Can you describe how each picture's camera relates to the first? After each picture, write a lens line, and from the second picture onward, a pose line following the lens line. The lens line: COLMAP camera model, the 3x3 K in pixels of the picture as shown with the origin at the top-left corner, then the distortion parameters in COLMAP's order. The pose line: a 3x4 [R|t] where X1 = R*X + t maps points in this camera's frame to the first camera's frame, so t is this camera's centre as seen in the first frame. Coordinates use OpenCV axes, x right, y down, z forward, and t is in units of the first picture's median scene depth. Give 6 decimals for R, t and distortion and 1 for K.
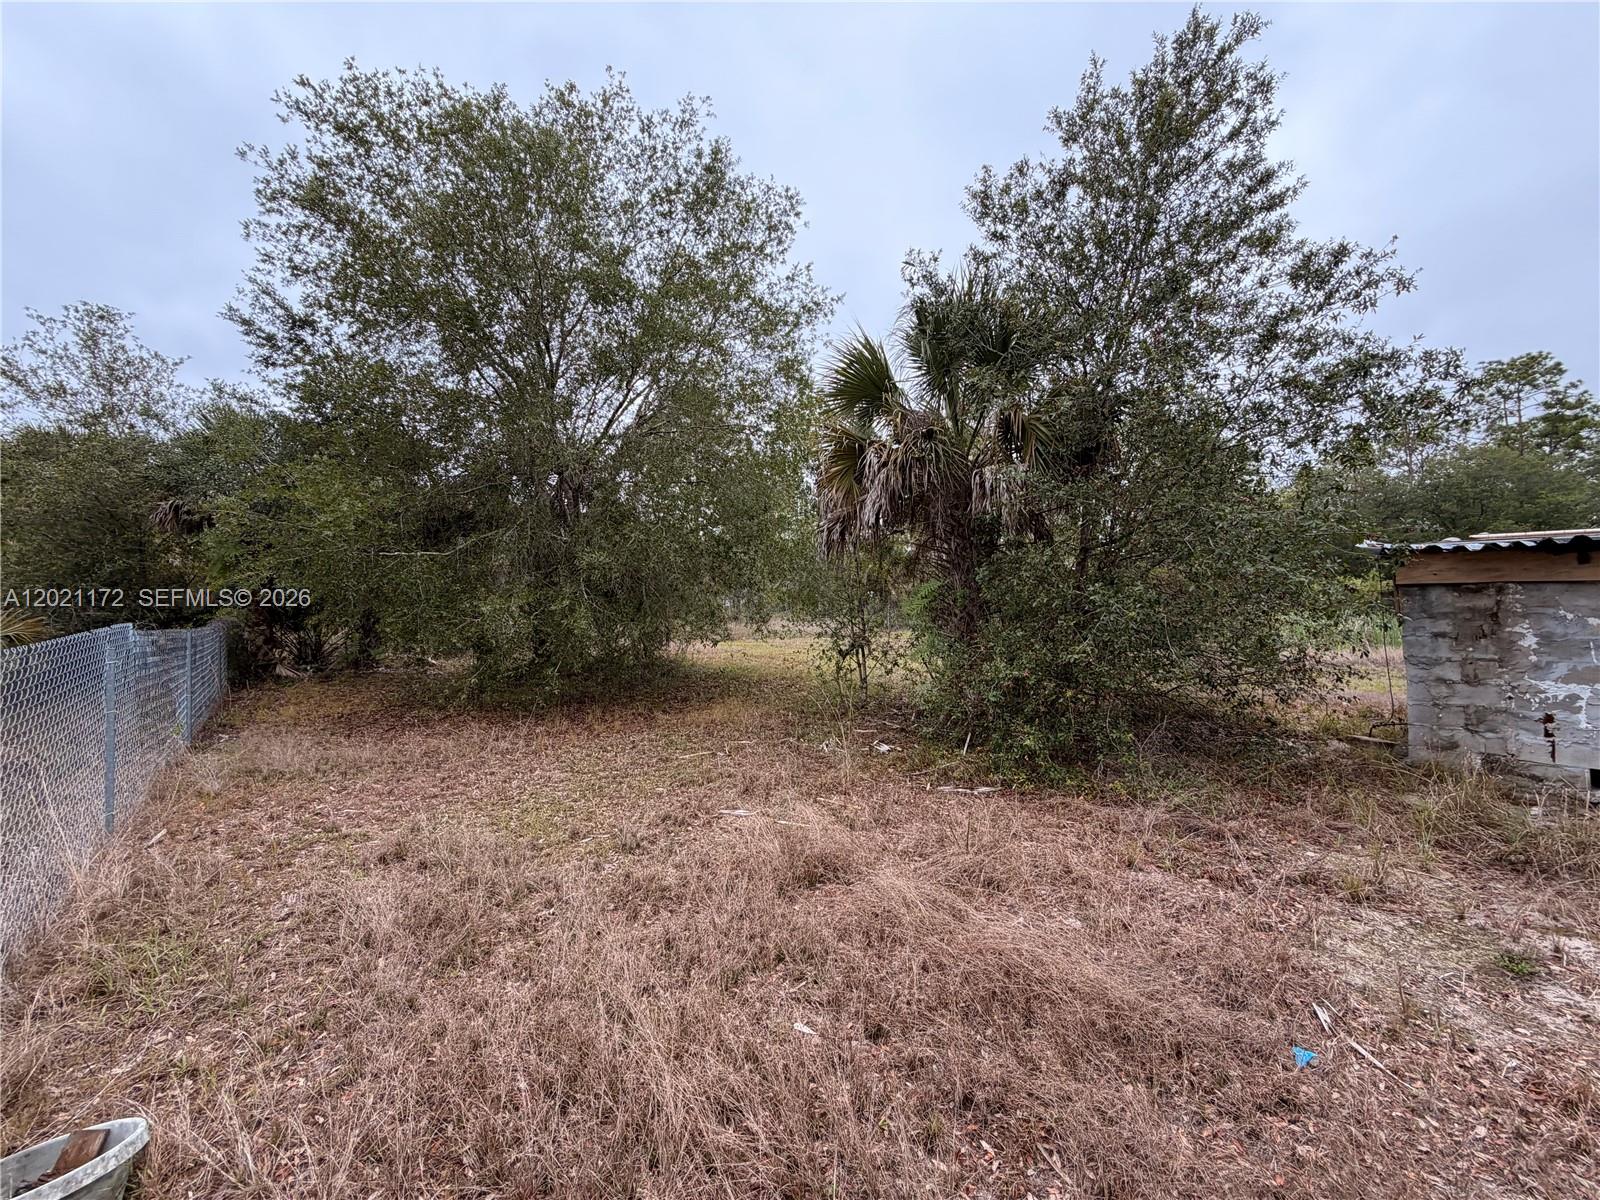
lens RADIAL K [[638.1, 0, 796.7], [0, 638.1, 600.1], [0, 0, 1]] dist [0.000591, 0.000299]
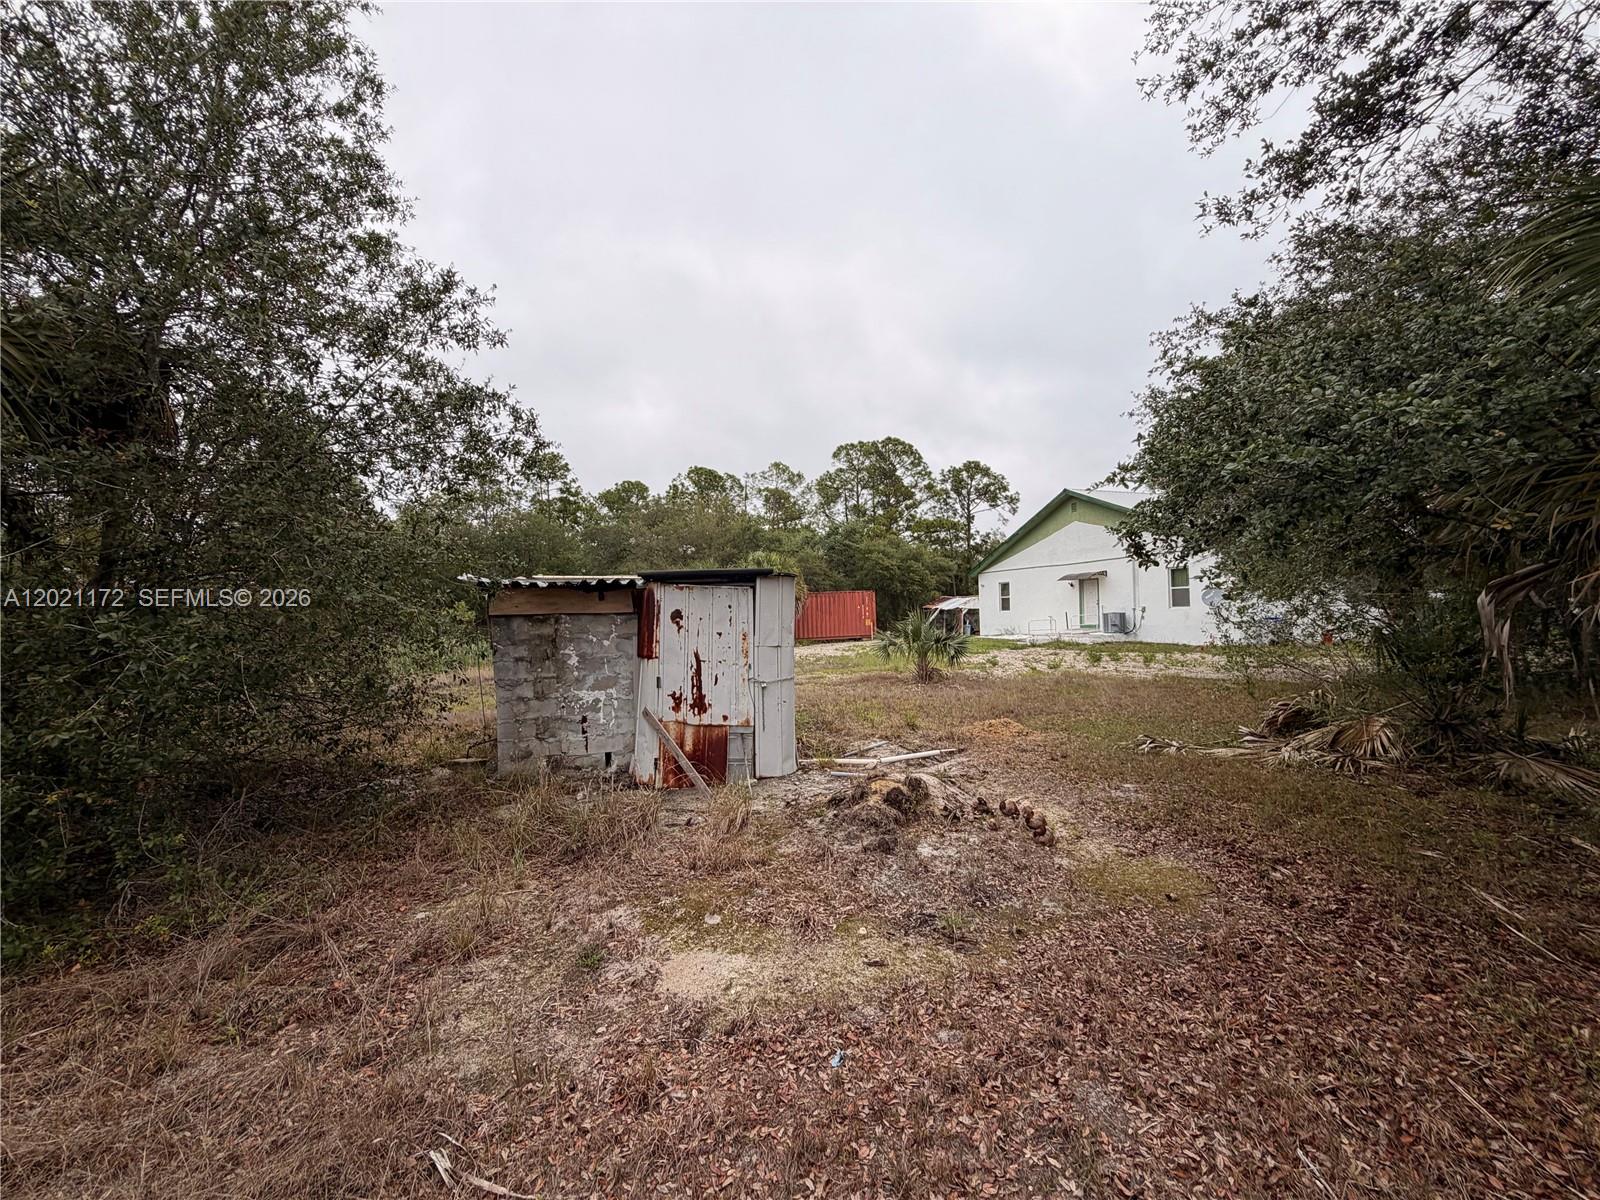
lens RADIAL K [[638.1, 0, 796.7], [0, 638.1, 600.1], [0, 0, 1]] dist [0.000591, 0.000299]
pose [[0.343842, 0.025789, 0.938673, 0.100512], [0.017052, 0.999286, -0.033701, -0.004997], [-0.938873, 0.027594, 0.343157, 0.138784]]
